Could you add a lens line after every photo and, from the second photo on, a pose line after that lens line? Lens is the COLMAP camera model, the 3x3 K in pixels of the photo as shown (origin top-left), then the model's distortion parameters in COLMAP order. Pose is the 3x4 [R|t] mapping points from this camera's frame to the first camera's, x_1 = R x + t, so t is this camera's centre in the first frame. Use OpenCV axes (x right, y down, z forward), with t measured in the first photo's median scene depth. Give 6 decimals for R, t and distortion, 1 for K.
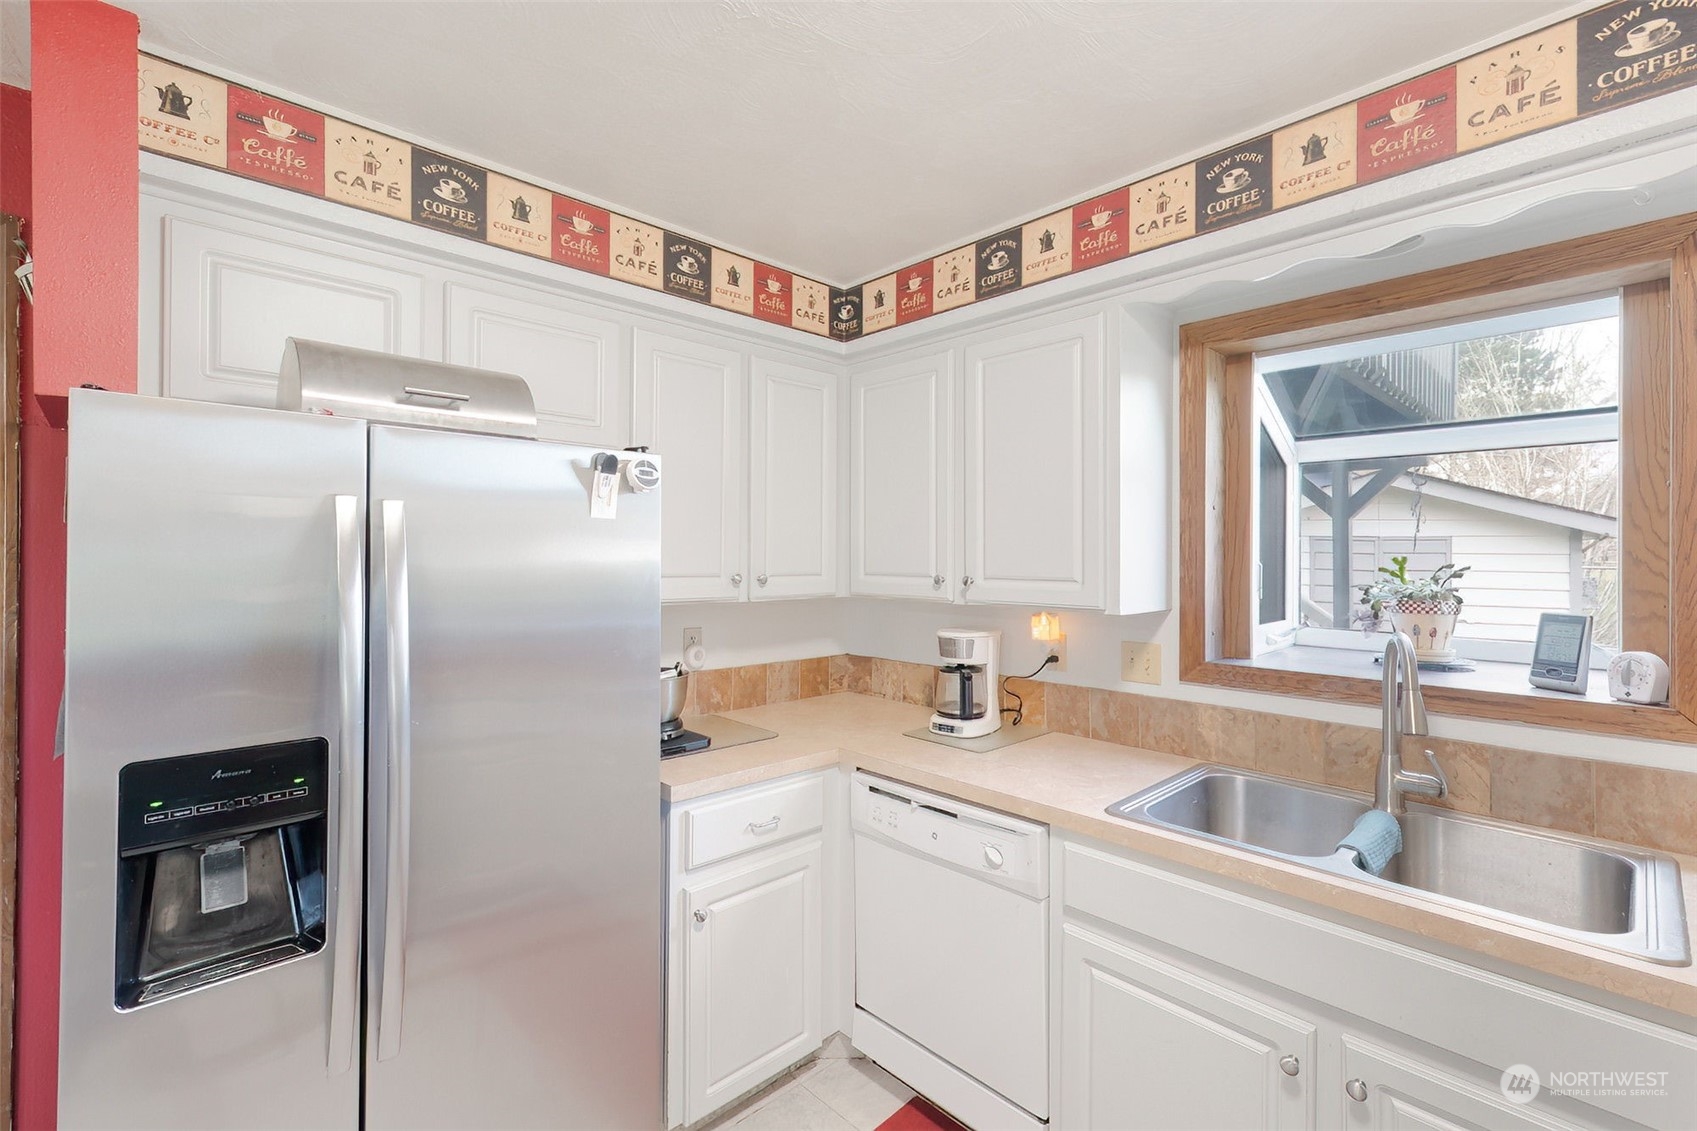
lens RADIAL K [[750.1, 0, 848.7], [0, 750.1, 553.9], [0, 0, 1]] dist [0.001810, 0.000603]
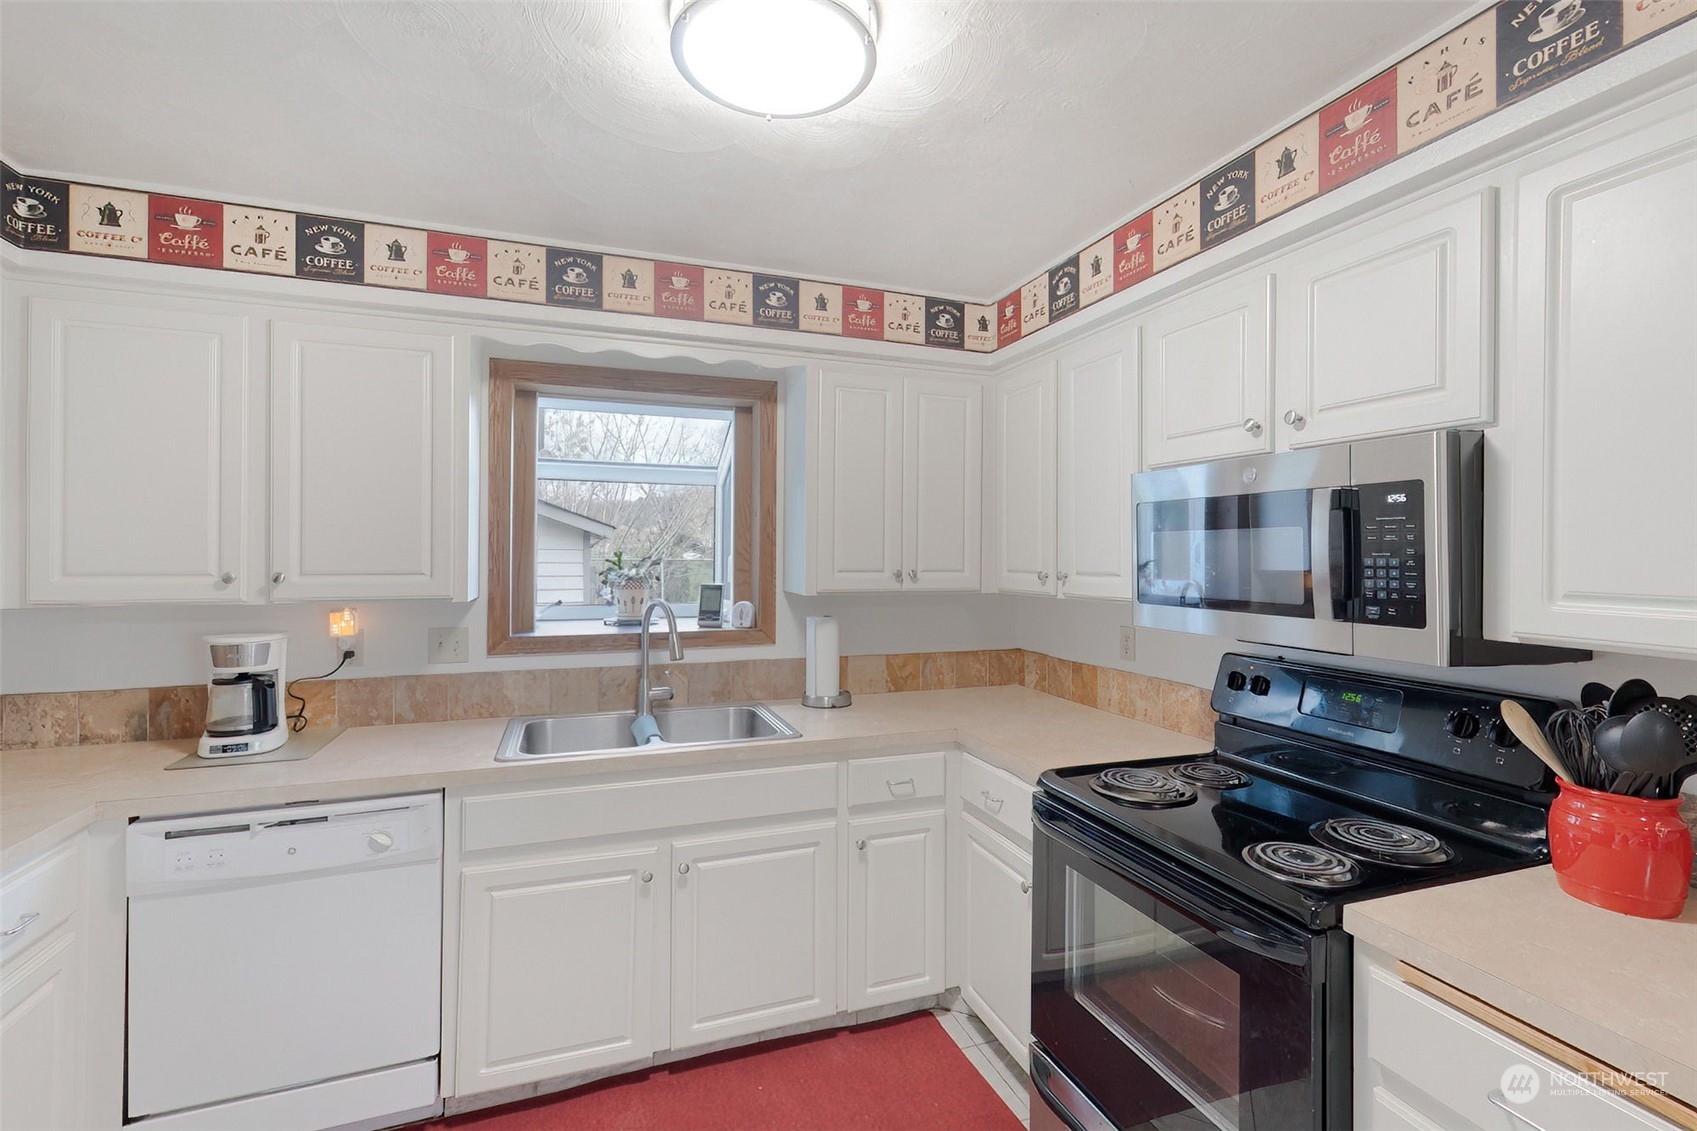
lens RADIAL K [[750.1, 0, 849.7], [0, 750.1, 562.0], [0, 0, 1]] dist [0.001810, 0.000603]
pose [[0.398241, -0.012722, 0.917193, -0.165643], [-0.004304, 0.999867, 0.015738, -0.000317], [-0.917271, -0.010215, 0.398133, -0.001043]]
